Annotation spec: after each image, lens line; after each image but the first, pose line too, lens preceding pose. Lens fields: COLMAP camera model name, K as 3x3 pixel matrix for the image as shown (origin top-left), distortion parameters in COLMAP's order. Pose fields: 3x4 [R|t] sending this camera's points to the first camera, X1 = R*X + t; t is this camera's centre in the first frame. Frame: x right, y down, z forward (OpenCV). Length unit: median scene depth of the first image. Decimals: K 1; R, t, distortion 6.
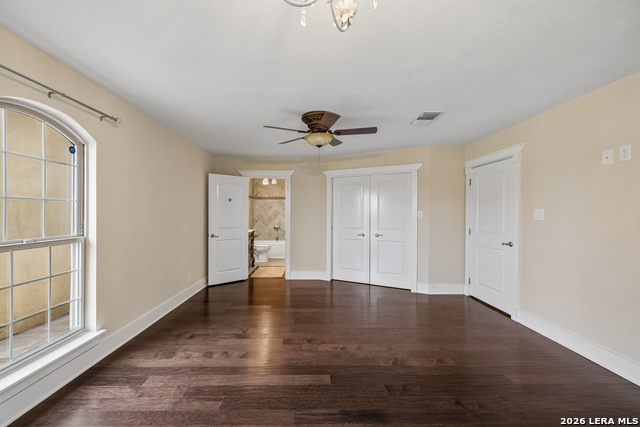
lens RADIAL K [[898.3, 0, 320.0], [0, 898.3, 213.6], [0, 0, 1]] dist [0.001140, 0.000000]
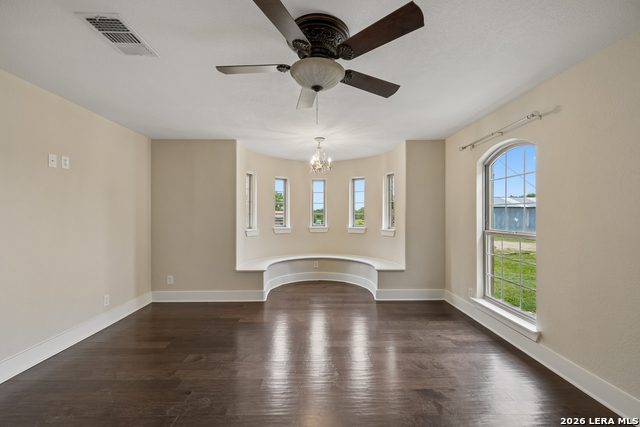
lens RADIAL K [[898.3, 0, 320.1], [0, 898.3, 213.6], [0, 0, 1]] dist [0.001140, 0.000000]
pose [[-0.999982, -0.003515, 0.004794, -0.007306], [-0.003516, 0.999994, -0.000222, 0.000353], [-0.004793, -0.000239, -0.999988, 2.180112]]
